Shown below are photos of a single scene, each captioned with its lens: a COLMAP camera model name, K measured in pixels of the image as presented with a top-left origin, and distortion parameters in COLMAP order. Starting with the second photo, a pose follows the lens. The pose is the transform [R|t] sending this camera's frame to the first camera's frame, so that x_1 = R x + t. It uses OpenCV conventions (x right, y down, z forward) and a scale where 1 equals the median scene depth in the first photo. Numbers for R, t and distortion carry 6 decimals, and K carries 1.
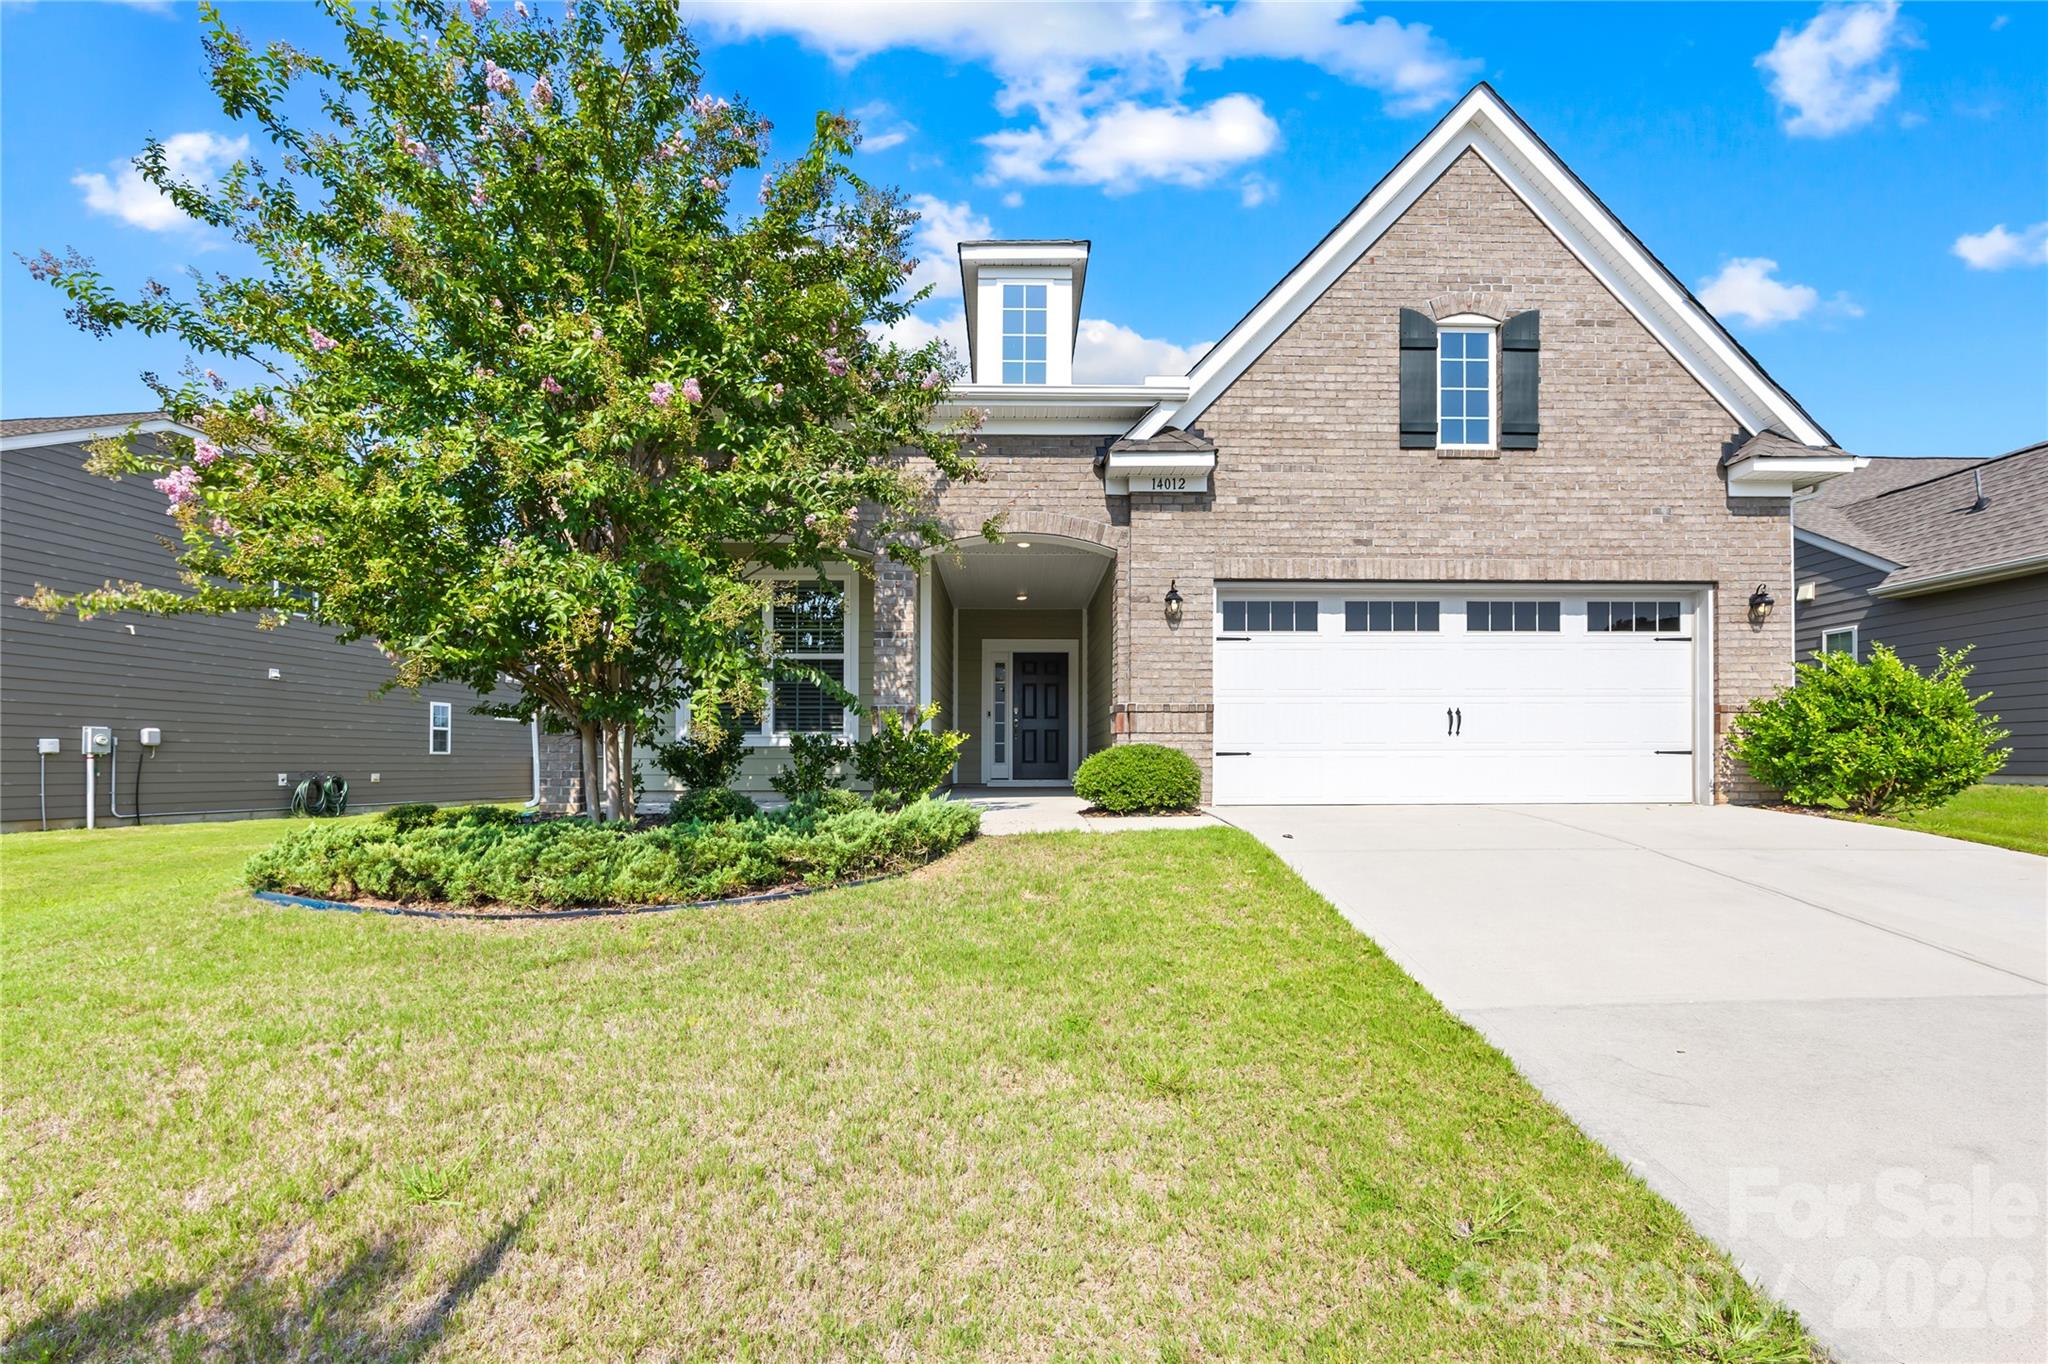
lens RADIAL K [[893.5, 0, 1031.7], [0, 893.5, 756.9], [0, 0, 1]] dist [-0.001147, -0.000119]
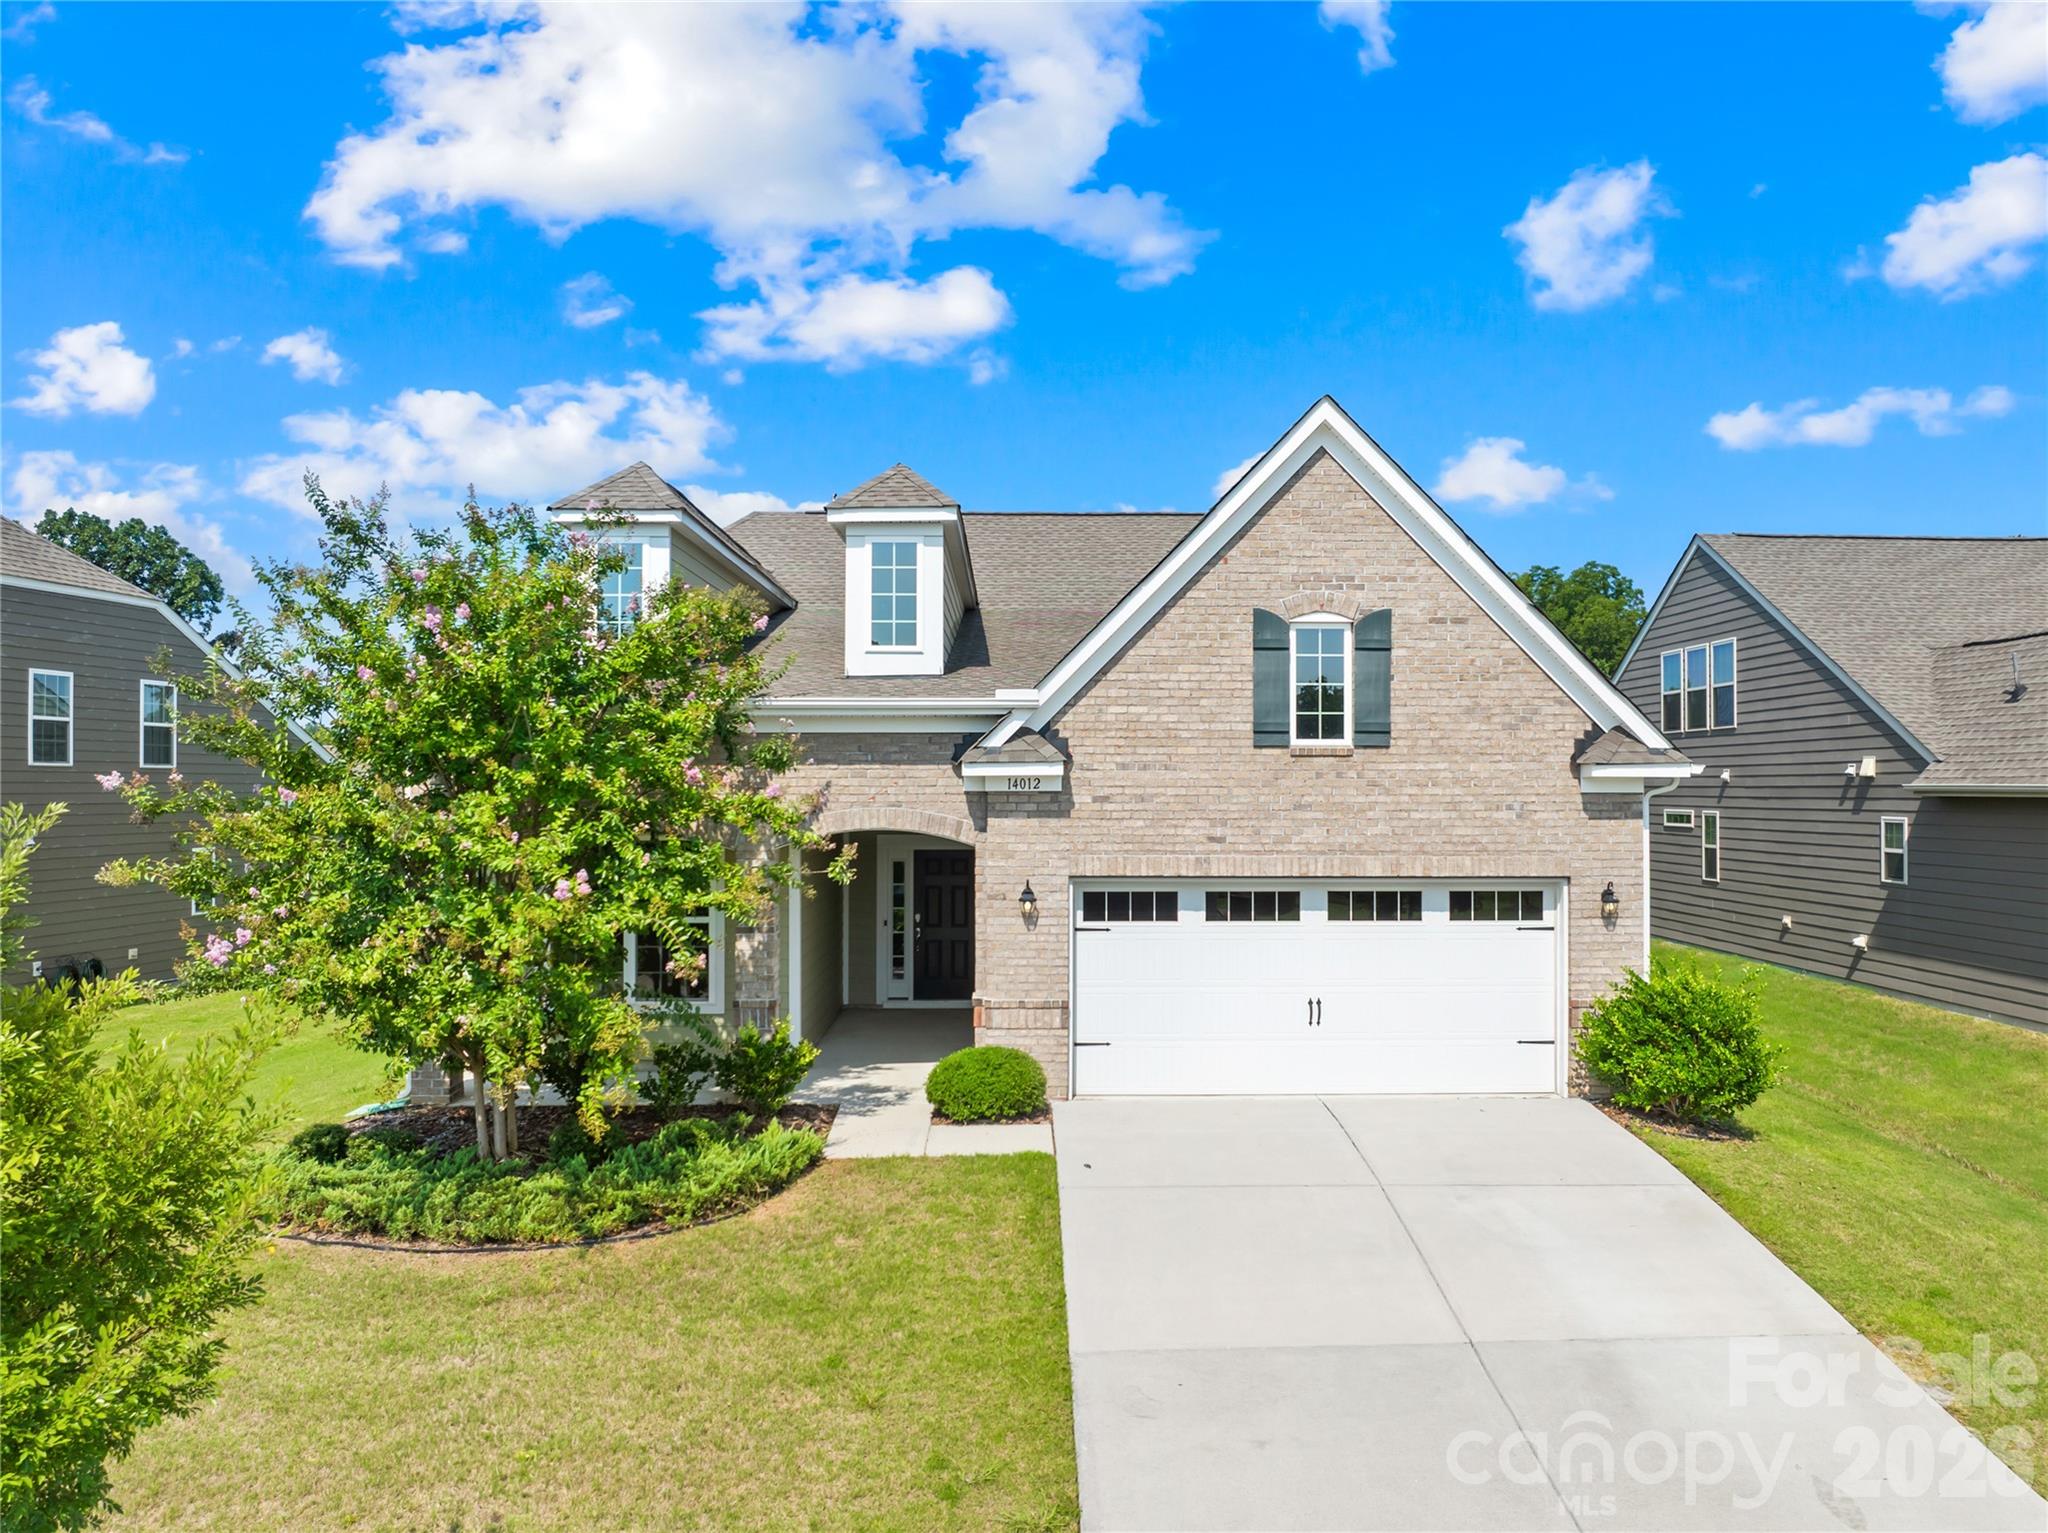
lens RADIAL K [[1482.8, 0, 1020.7], [0, 1482.8, 776.6], [0, 0, 1]] dist [-0.021740, -0.007563]
pose [[0.999835, -0.001723, -0.018065, 0.179227], [0.001657, 0.999992, -0.003668, -0.305507], [0.018071, 0.003637, 0.999830, -0.681646]]
